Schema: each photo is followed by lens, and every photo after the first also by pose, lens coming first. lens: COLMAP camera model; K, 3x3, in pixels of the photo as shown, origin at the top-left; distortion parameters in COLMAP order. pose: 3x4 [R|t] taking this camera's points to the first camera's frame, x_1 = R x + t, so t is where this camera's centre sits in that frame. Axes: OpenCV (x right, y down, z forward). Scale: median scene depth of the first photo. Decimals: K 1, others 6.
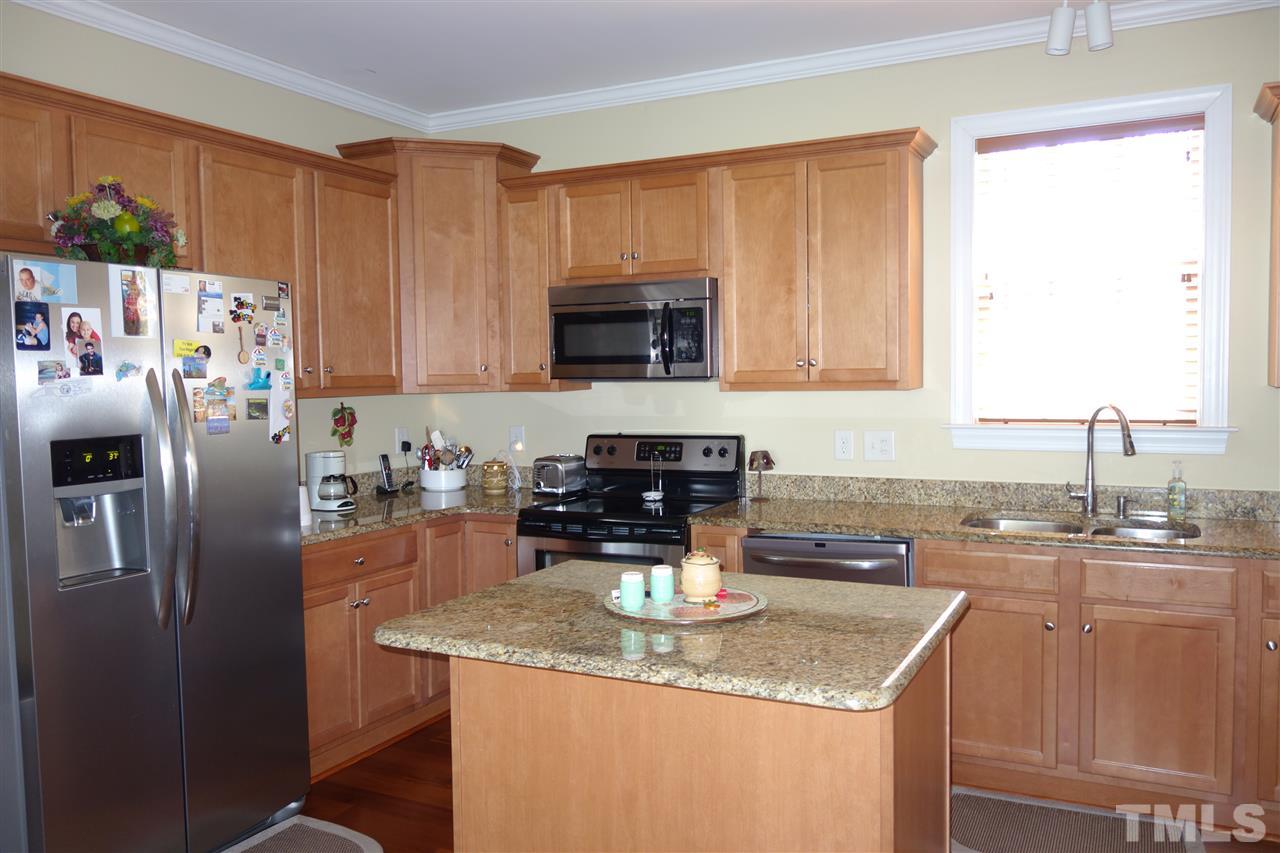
lens RADIAL K [[1007.4, 0, 640.0], [0, 1007.4, 426.5], [0, 0, 1]] dist [0.004575, -0.007438]
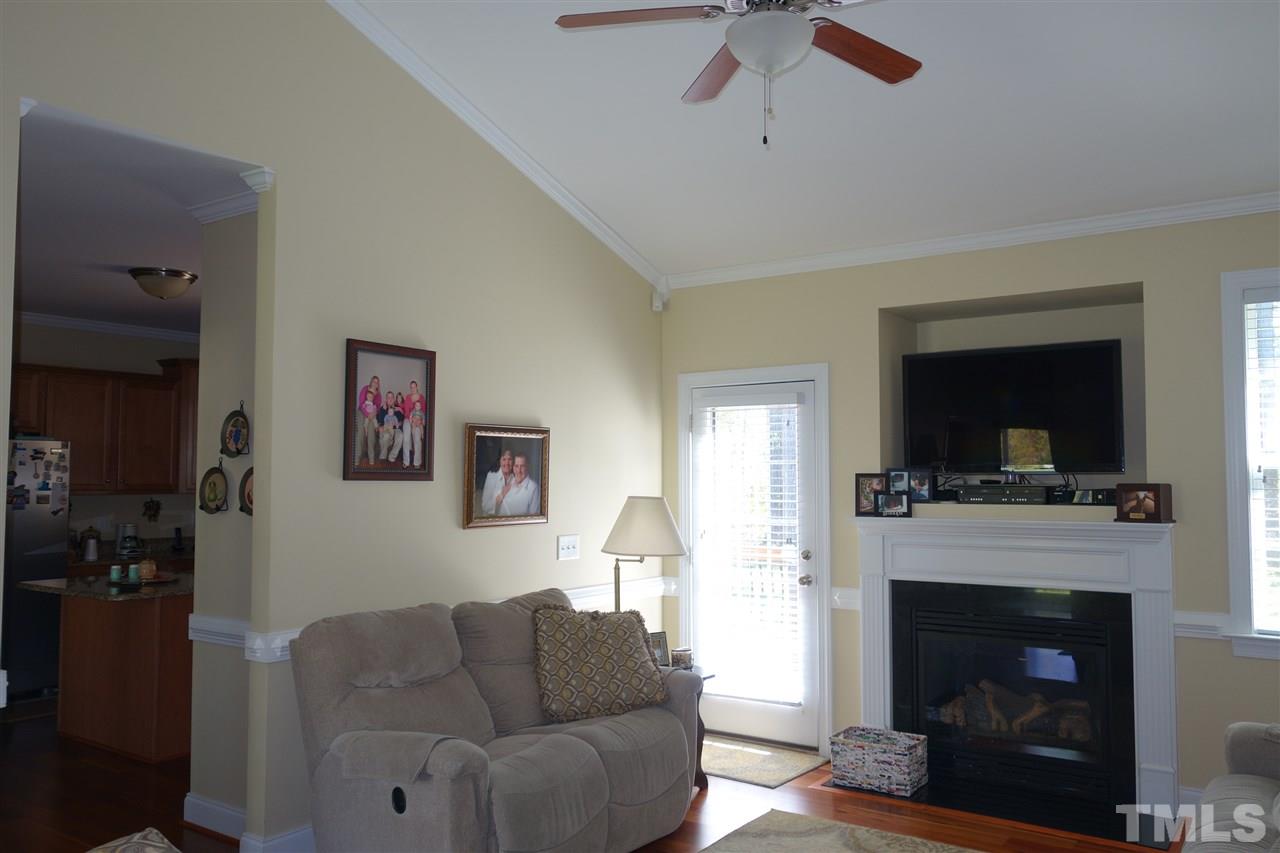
lens RADIAL K [[1007.4, 0, 640.0], [0, 1007.4, 426.5], [0, 0, 1]] dist [0.004575, -0.007438]
pose [[0.988730, 0.008622, -0.149464, 1.027648], [-0.024132, 0.994464, -0.102272, 0.015388], [0.147755, 0.104726, 0.983464, -0.824568]]
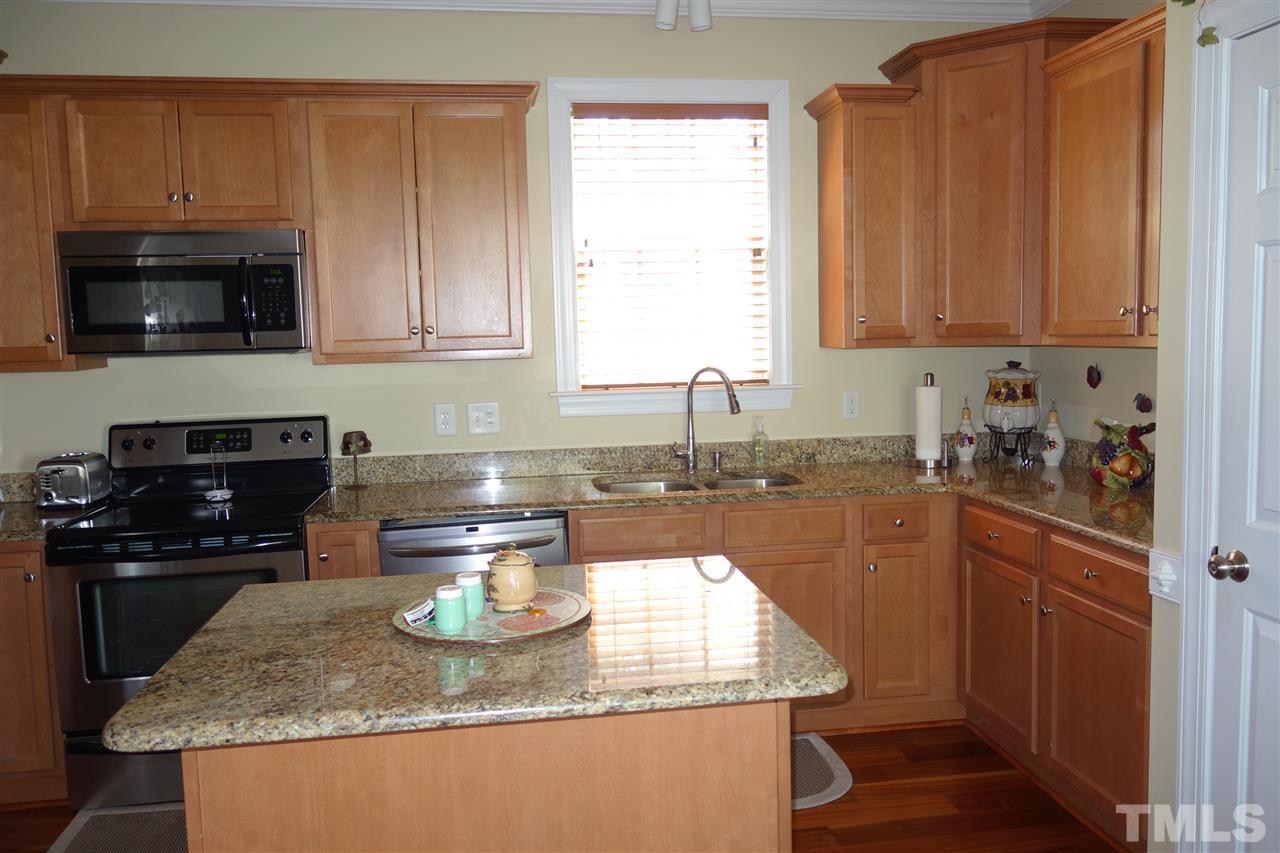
lens RADIAL K [[1007.4, 0, 640.0], [0, 1007.4, 426.5], [0, 0, 1]] dist [0.004575, -0.007438]
pose [[0.813739, -0.059085, 0.578219, -0.198126], [0.044522, 0.998233, 0.039347, -0.004111], [-0.579523, -0.006275, 0.814932, 0.151031]]
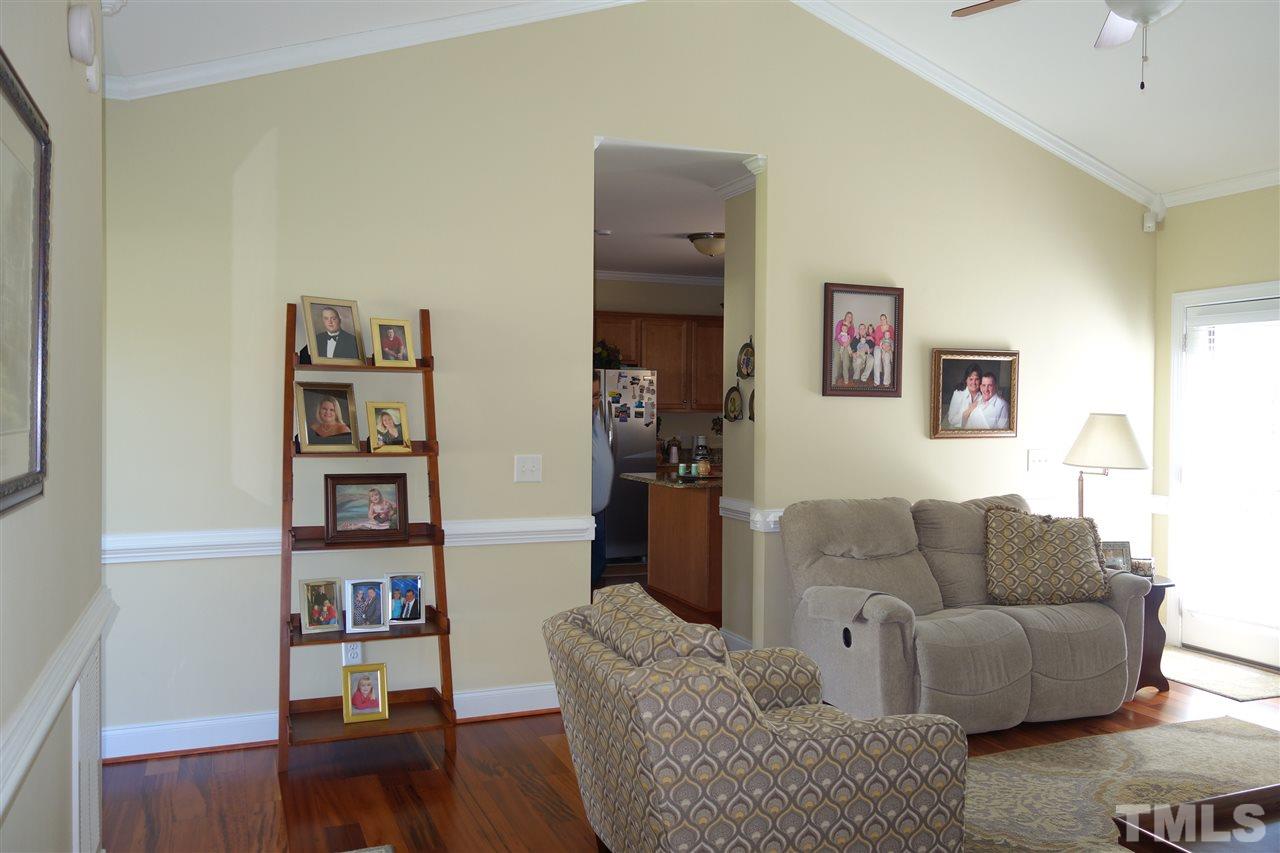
lens RADIAL K [[1007.4, 0, 640.0], [0, 1007.4, 426.5], [0, 0, 1]] dist [0.004575, -0.007438]
pose [[0.756899, 0.033629, -0.652666, 1.265982], [-0.053101, 0.998538, -0.010132, 0.038881], [0.651371, 0.042326, 0.757578, -1.002253]]
